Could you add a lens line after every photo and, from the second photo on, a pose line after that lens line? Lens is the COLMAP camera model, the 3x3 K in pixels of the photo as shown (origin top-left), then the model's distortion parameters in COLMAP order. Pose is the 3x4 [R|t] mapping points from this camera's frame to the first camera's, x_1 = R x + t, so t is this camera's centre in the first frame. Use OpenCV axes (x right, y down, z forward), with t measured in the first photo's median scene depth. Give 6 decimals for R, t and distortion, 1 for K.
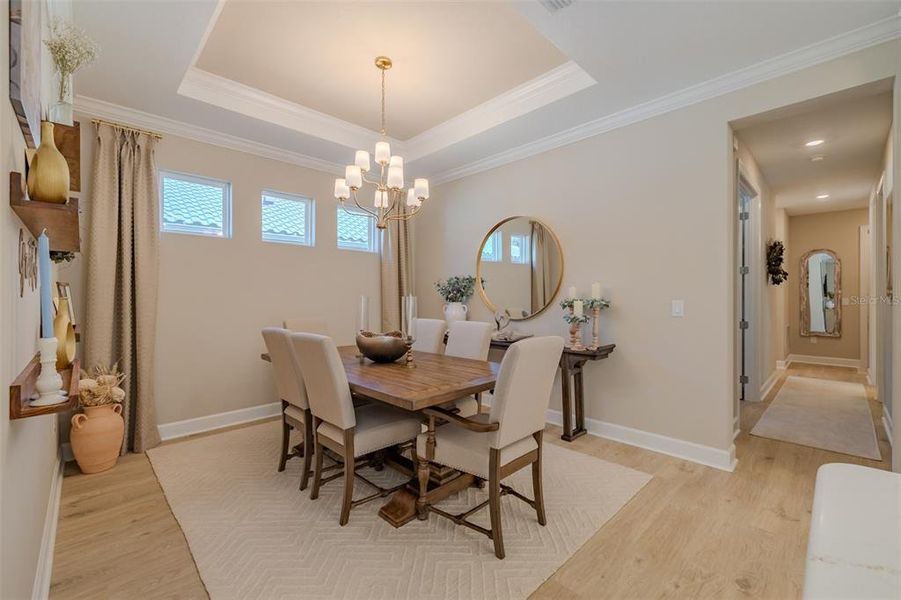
lens RADIAL K [[377.4, 0, 450.2], [0, 377.4, 296.0], [0, 0, 1]] dist [-0.000811, 0.000064]
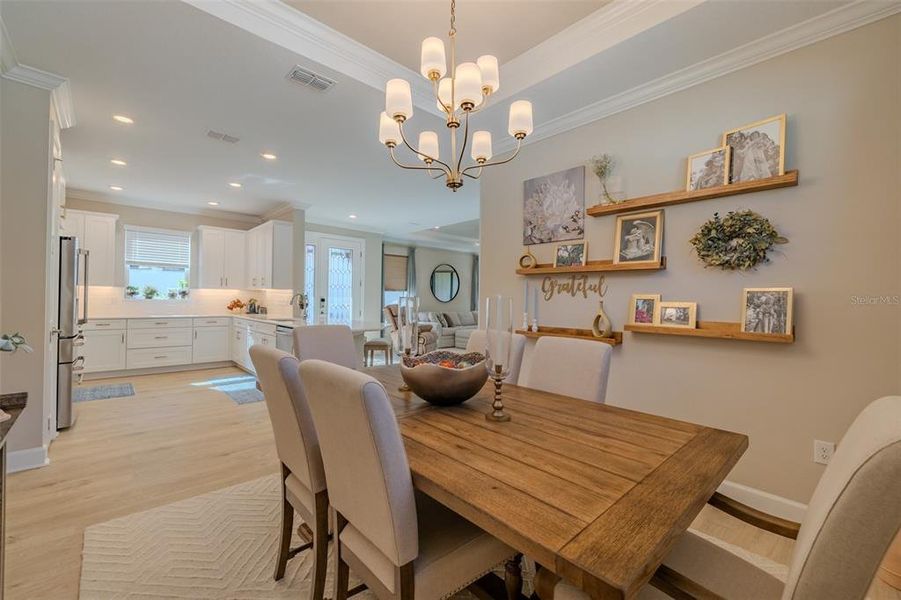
lens RADIAL K [[378.5, 0, 453.7], [0, 378.5, 299.2], [0, 0, 1]] dist [-0.000491, -0.000042]
pose [[-0.999712, -0.013371, 0.019904, -0.116329], [-0.013475, 0.999896, -0.005124, 0.005828], [-0.019833, -0.005391, -0.999789, 0.968719]]
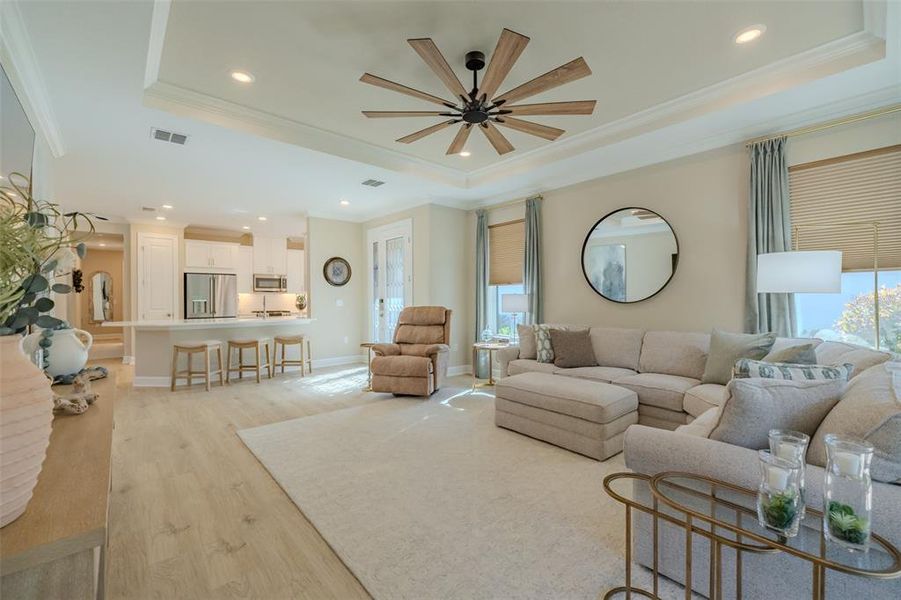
lens RADIAL K [[378.5, 0, 453.7], [0, 378.5, 299.2], [0, 0, 1]] dist [-0.000491, -0.000042]
pose [[0.042296, -0.001943, 0.999103, -0.952284], [0.000988, 0.999998, 0.001903, -0.000567], [-0.999105, 0.000906, 0.042298, -0.961102]]
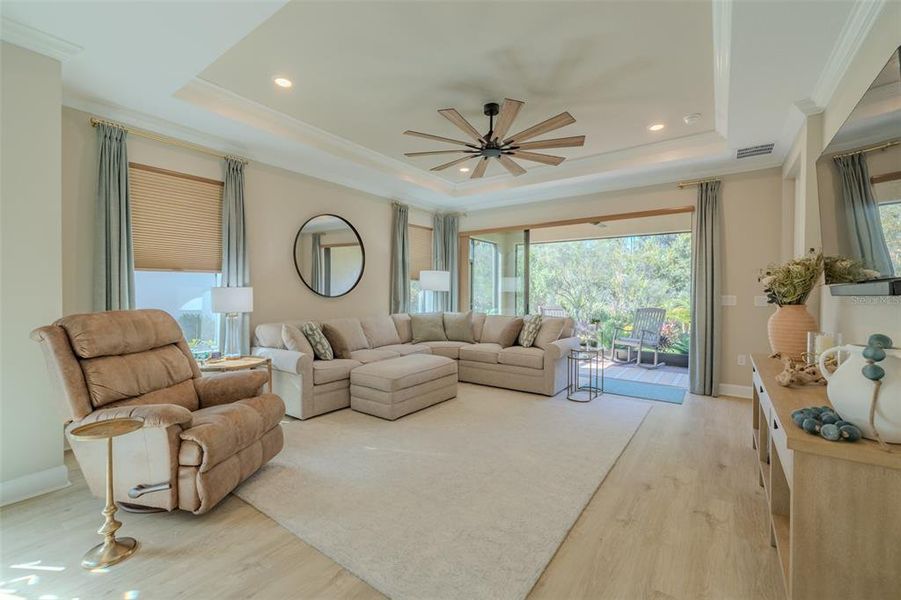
lens RADIAL K [[377.4, 0, 450.2], [0, 377.4, 296.0], [0, 0, 1]] dist [-0.000811, 0.000064]
pose [[-0.984119, 0.000333, -0.177511, -0.155025], [-0.001273, 0.999959, 0.008932, -0.001168], [0.177506, 0.009016, -0.984078, -0.240223]]
